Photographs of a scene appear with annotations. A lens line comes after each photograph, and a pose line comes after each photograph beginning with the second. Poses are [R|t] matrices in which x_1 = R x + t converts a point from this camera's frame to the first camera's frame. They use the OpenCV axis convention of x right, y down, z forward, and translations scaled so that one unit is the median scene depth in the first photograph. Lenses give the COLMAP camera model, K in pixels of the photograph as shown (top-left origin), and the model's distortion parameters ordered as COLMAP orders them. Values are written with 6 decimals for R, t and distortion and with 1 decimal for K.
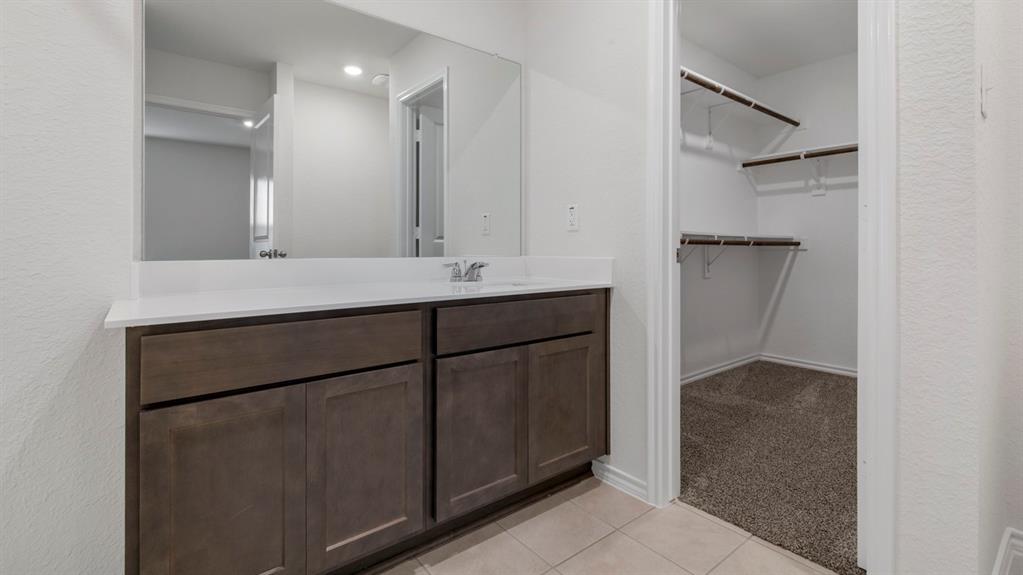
lens RADIAL K [[456.5, 0, 511.0], [0, 456.5, 250.3], [0, 0, 1]] dist [0.002776, -0.000075]
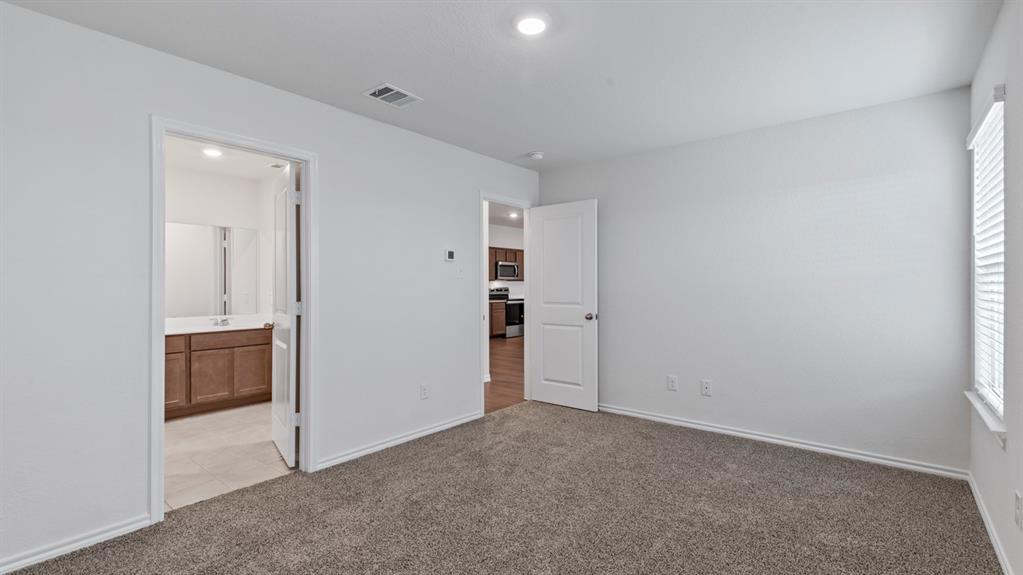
lens RADIAL K [[449.6, 0, 511.5], [0, 449.6, 287.5], [0, 0, 1]] dist [0.001860, 0.000126]
pose [[0.978710, -0.002691, 0.205228, 1.245511], [0.001596, 0.999984, 0.005503, -0.198696], [-0.205240, -0.005059, 0.978699, -2.269334]]
